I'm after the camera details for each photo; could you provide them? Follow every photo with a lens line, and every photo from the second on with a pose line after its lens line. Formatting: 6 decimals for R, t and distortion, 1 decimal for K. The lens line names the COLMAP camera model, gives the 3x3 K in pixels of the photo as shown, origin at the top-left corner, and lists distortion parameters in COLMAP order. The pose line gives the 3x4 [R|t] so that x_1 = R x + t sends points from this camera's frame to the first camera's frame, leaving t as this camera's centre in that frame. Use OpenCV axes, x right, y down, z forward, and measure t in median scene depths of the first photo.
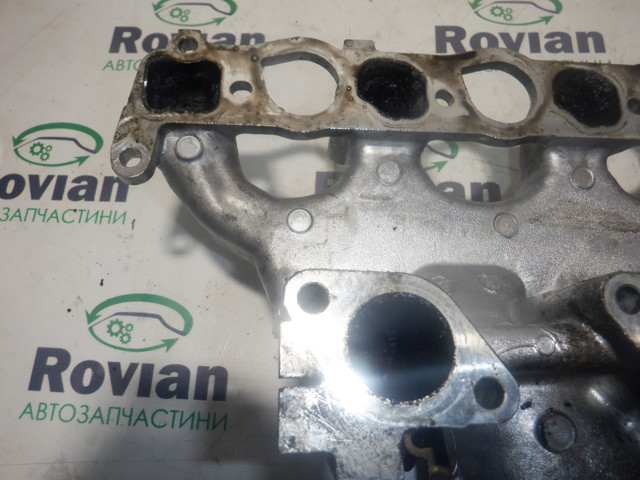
lens RADIAL K [[529.9, 0, 320.0], [0, 529.9, 240.0], [0, 0, 1]] dist [-0.001357, -0.009049]
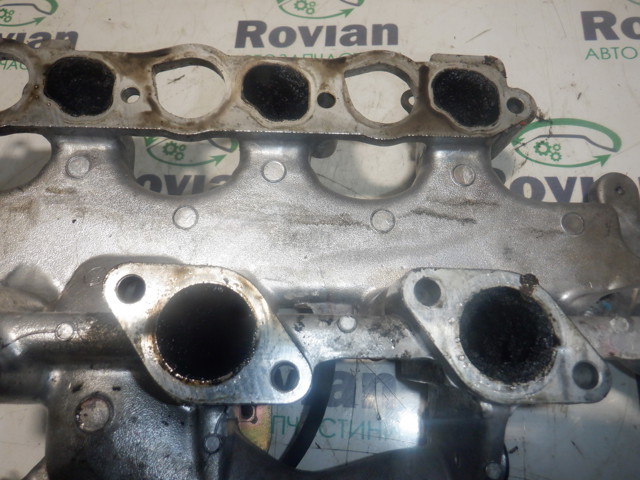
lens RADIAL K [[529.9, 0, 320.0], [0, 529.9, 240.0], [0, 0, 1]] dist [-0.001357, -0.009049]
pose [[0.998844, 0.000818, -0.048058, 0.643642], [-0.000154, 0.999904, 0.013826, 0.001118], [0.048065, -0.013802, 0.998749, -0.016371]]
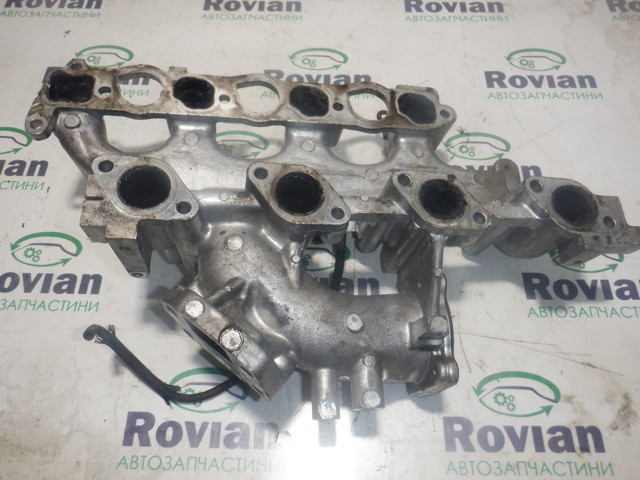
lens RADIAL K [[542.9, 0, 320.0], [0, 542.9, 240.0], [0, 0, 1]] dist [-0.001221, -0.008485]
pose [[0.998537, 0.003927, 0.053935, 0.448710], [0.003094, 0.991577, -0.129484, 0.423414], [-0.053989, 0.129461, 0.990114, -0.726832]]
